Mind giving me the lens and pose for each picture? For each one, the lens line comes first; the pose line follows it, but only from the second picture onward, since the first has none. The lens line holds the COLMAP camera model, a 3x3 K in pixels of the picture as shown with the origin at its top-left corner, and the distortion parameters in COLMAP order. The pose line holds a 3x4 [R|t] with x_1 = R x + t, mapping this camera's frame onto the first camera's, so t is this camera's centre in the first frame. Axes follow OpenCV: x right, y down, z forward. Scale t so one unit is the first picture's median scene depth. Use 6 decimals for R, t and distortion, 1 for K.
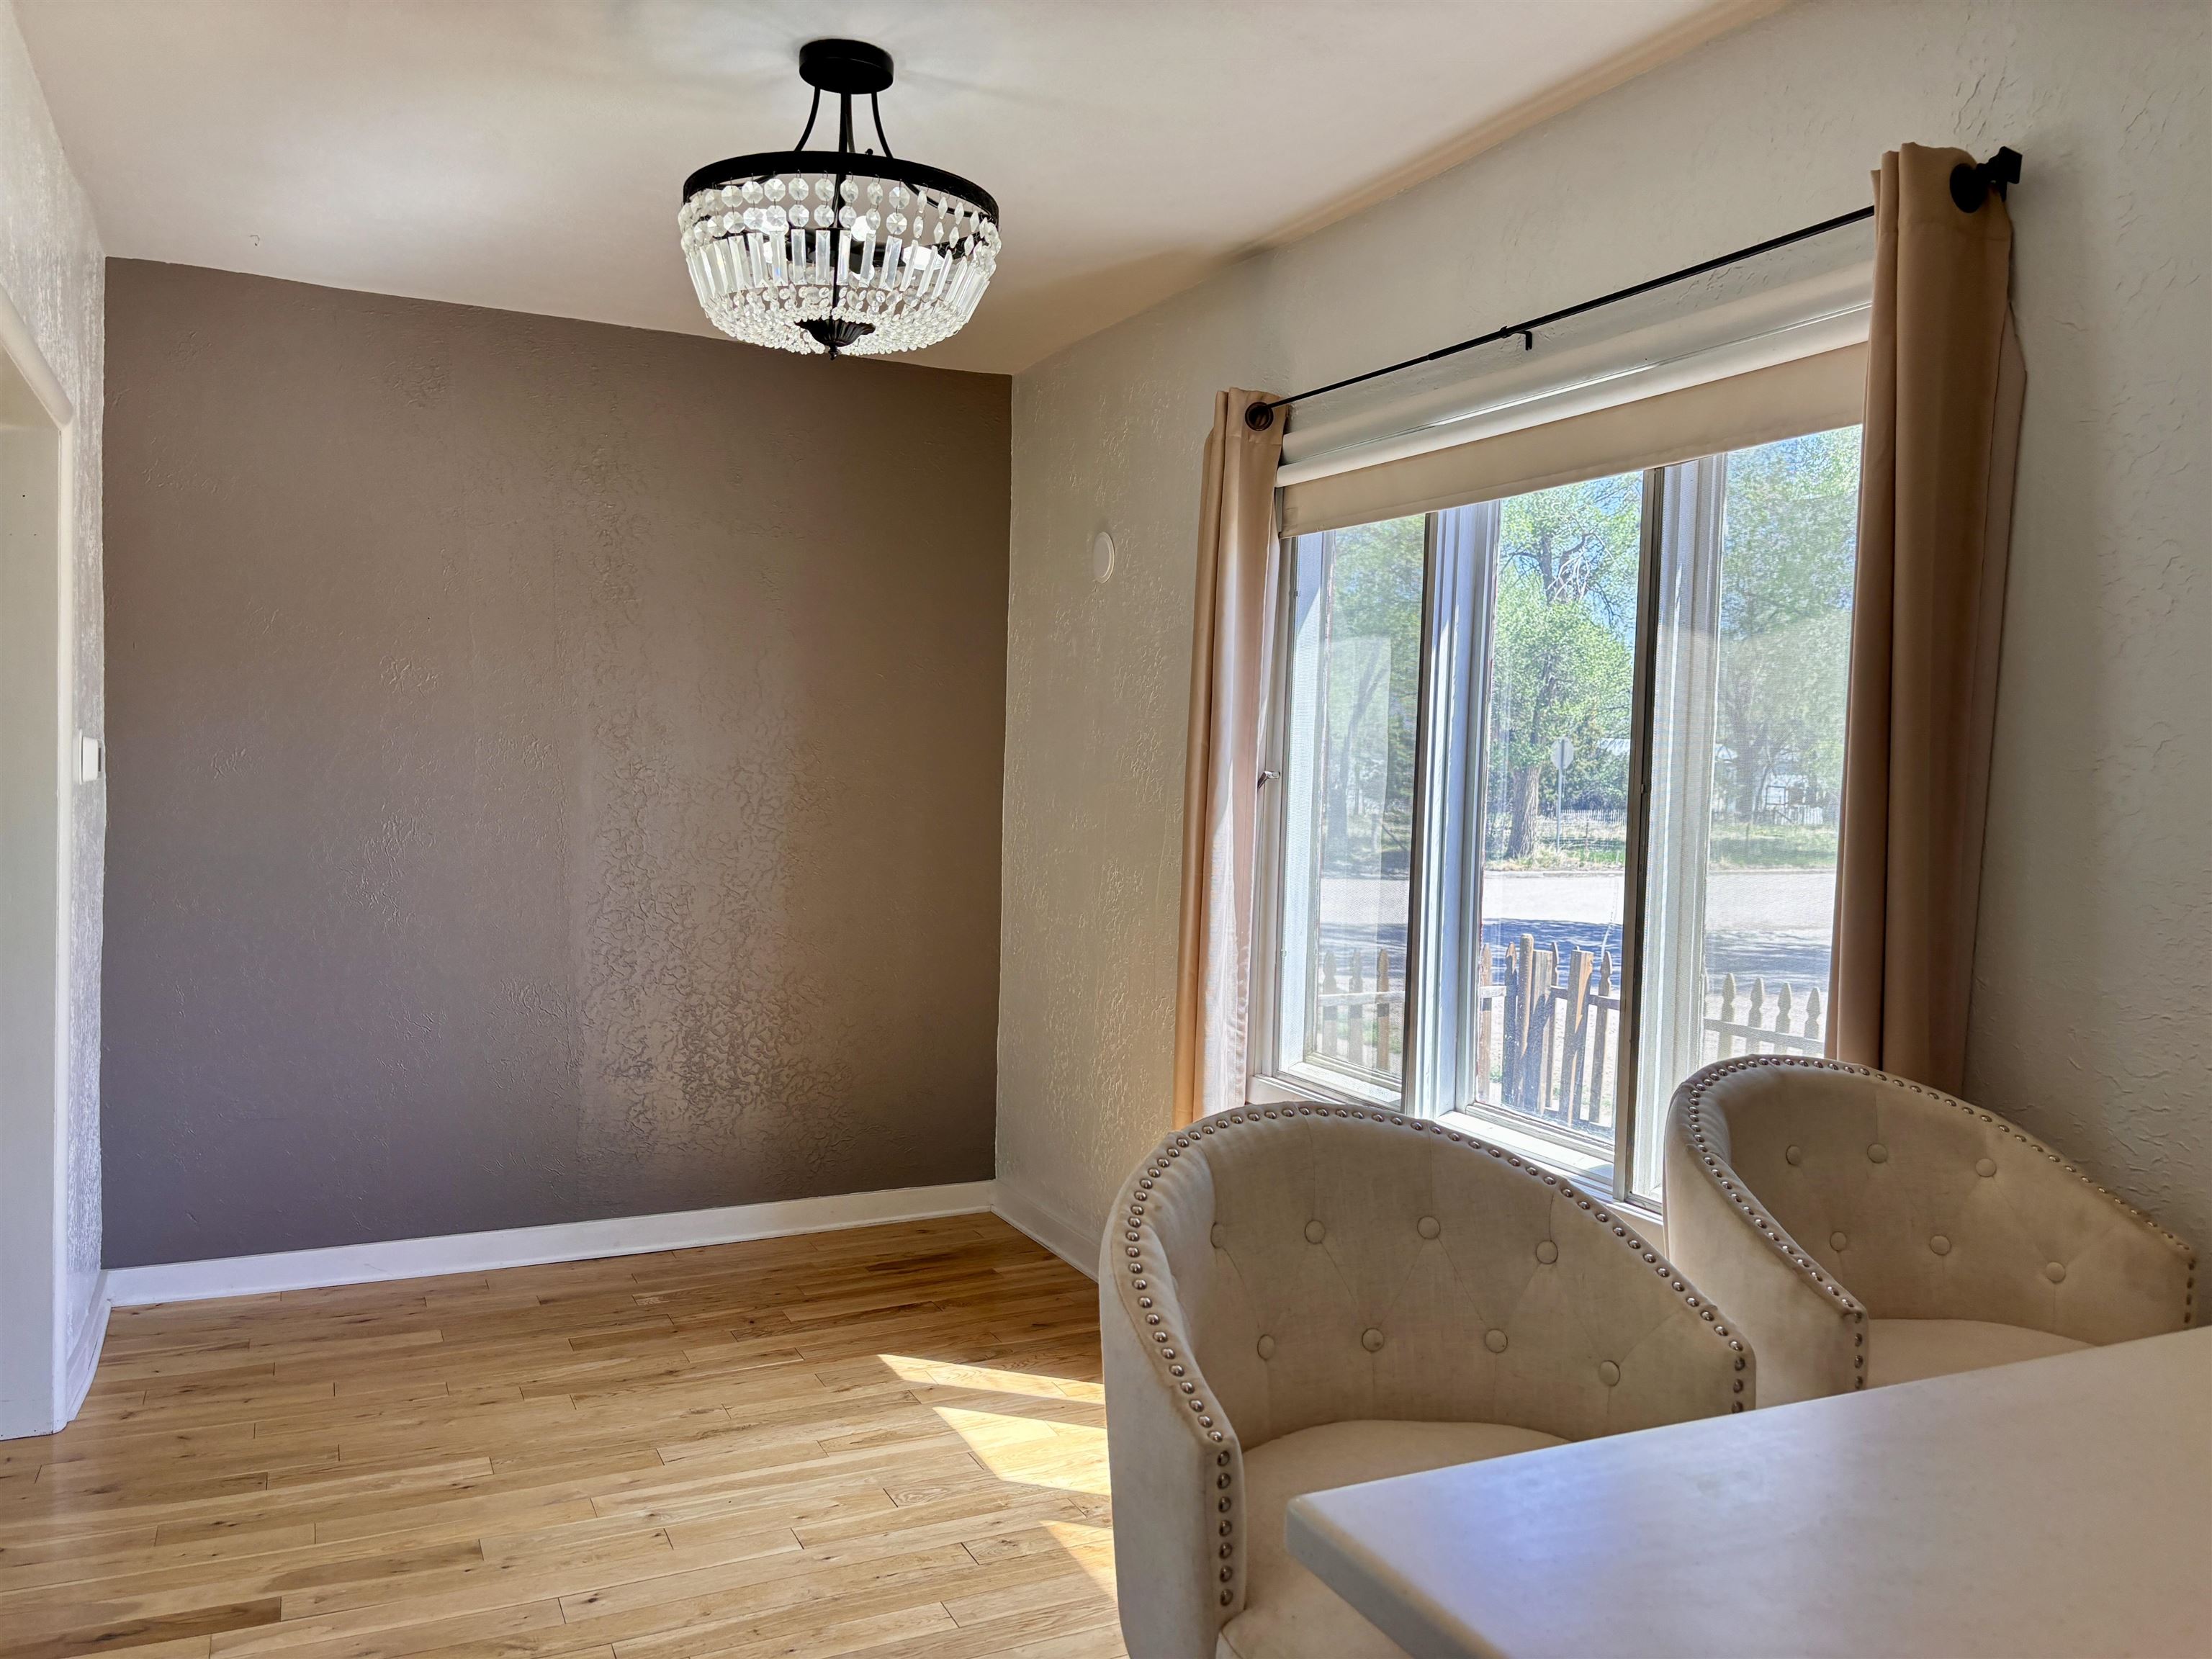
lens RADIAL K [[1695.8, 0, 1106.0], [0, 1695.8, 829.5], [0, 0, 1]] dist [0.085389, -0.127961]
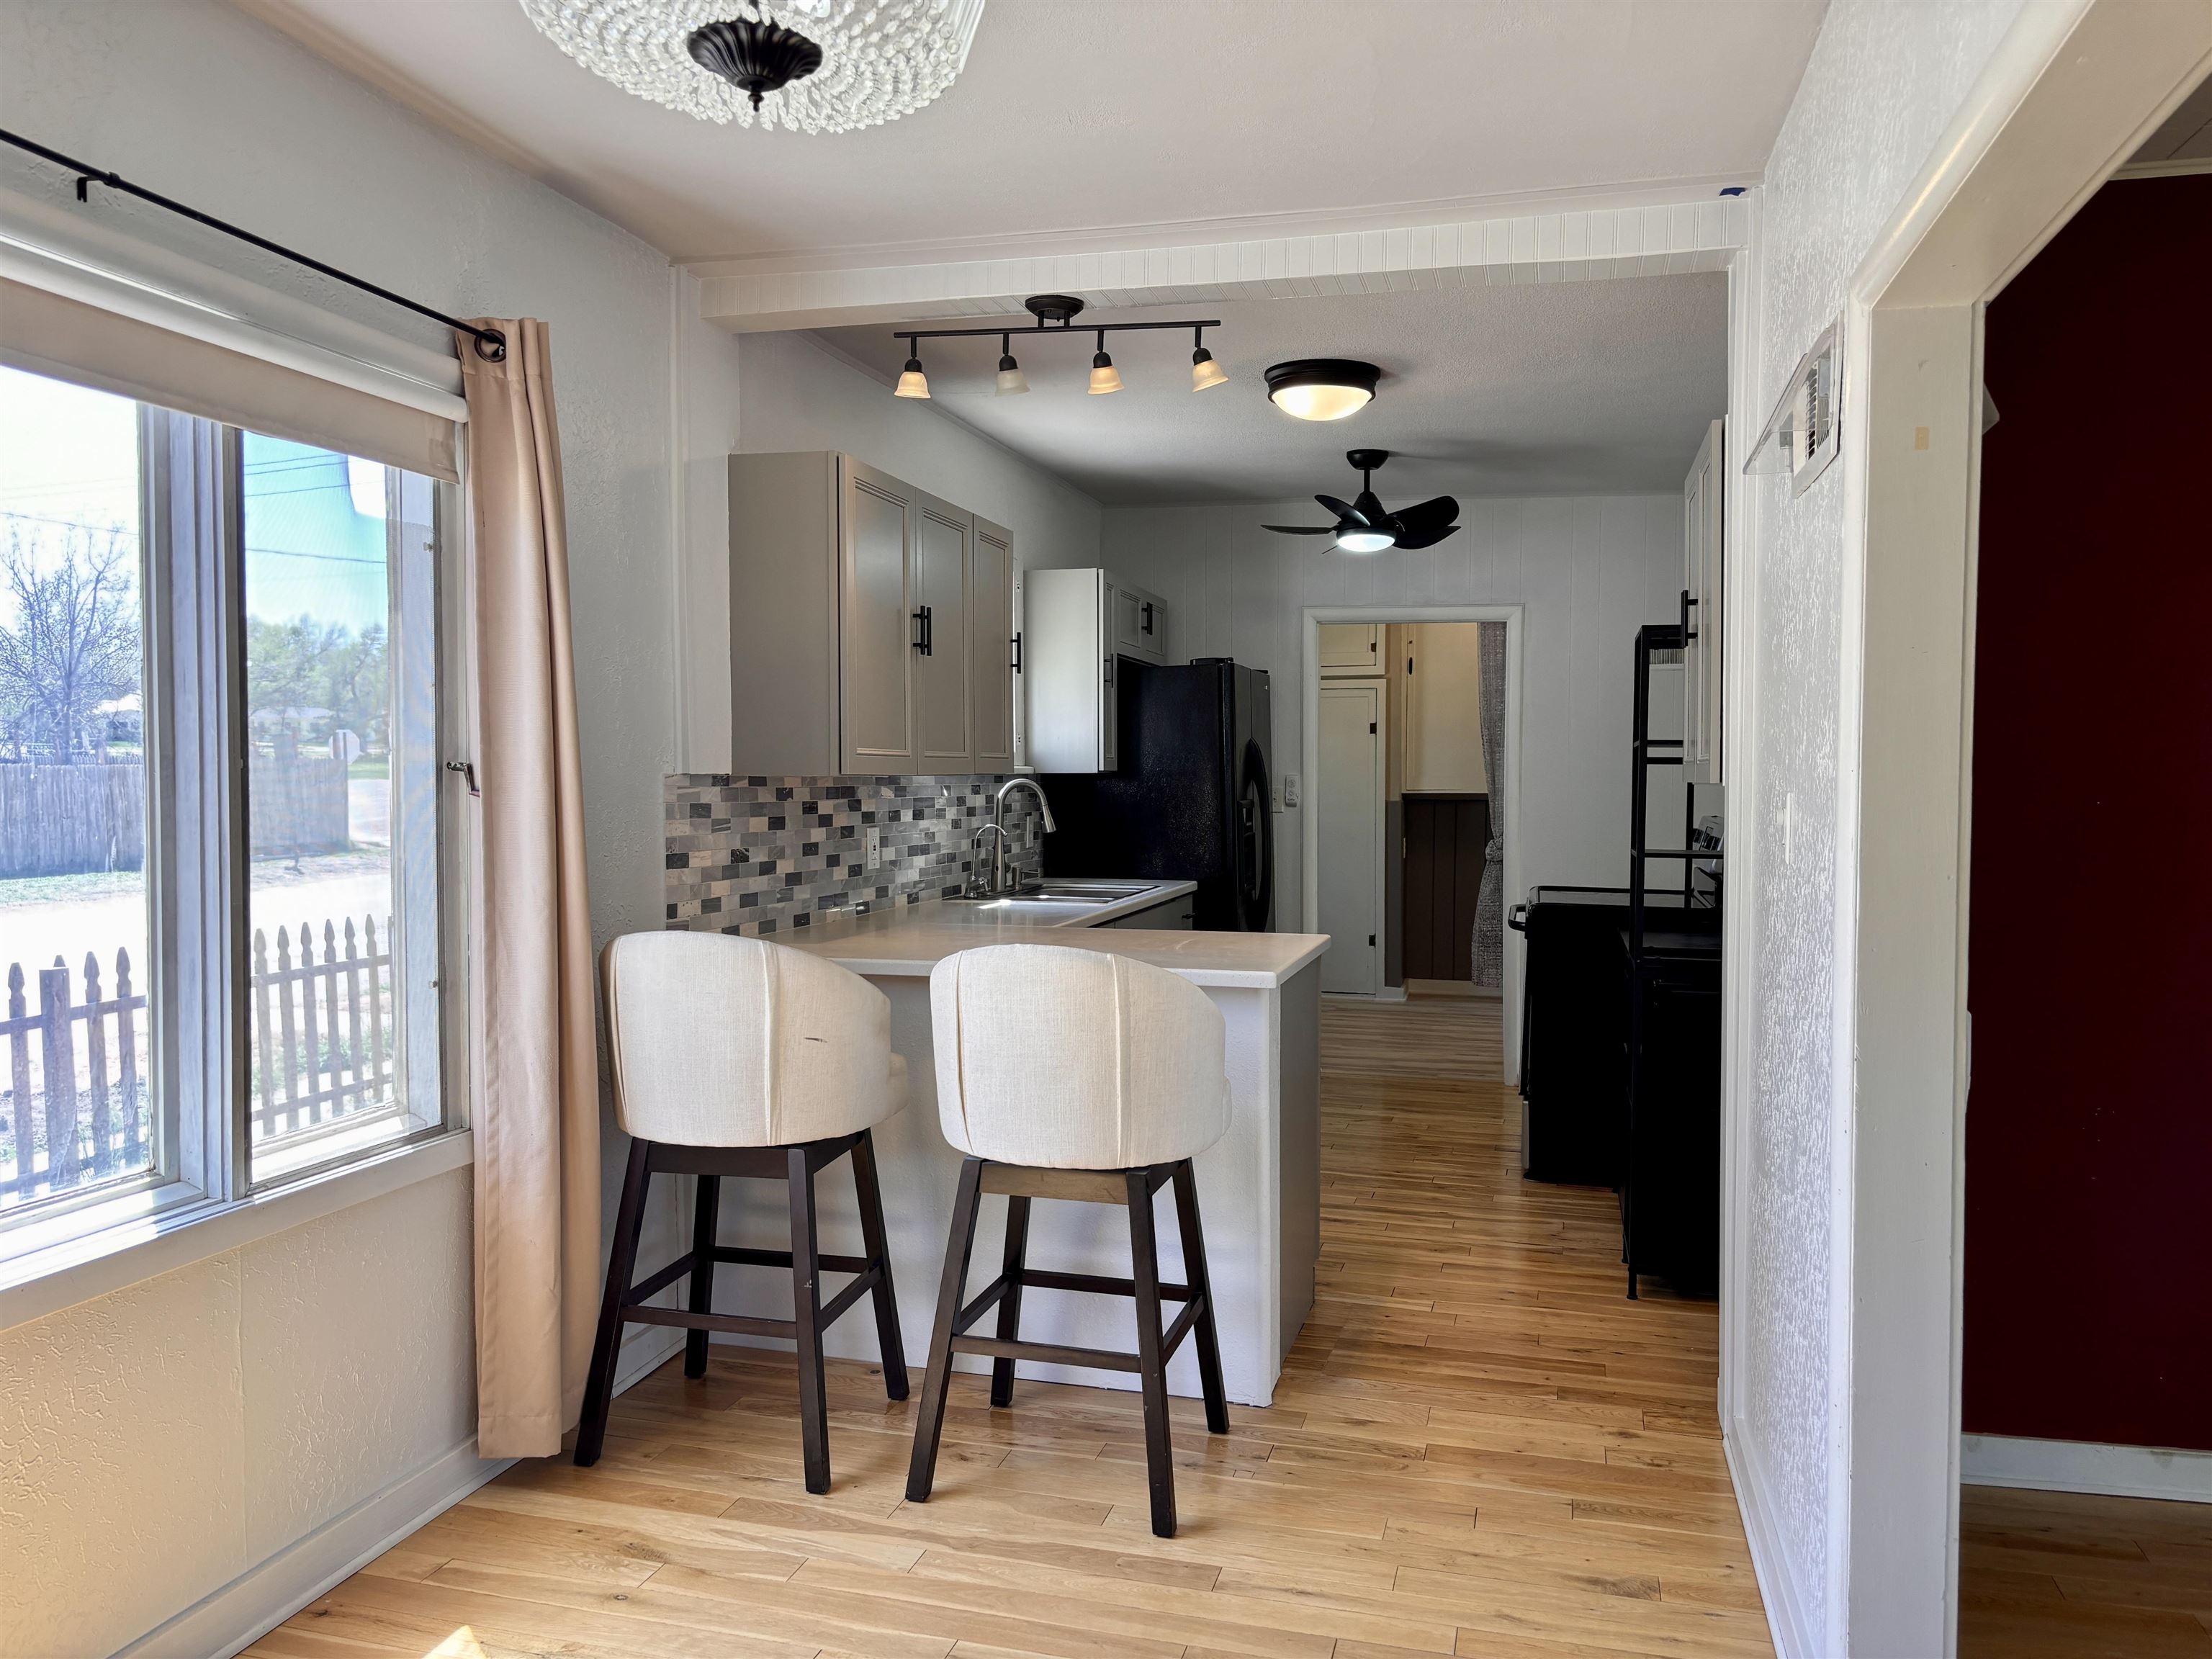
lens RADIAL K [[1695.8, 0, 1106.0], [0, 1695.8, 829.5], [0, 0, 1]] dist [0.085389, -0.127961]
pose [[-0.762580, -0.064844, 0.643636, -0.677835], [-0.009705, 0.995998, 0.088844, -0.072477], [-0.646822, 0.061504, -0.760157, 1.400422]]
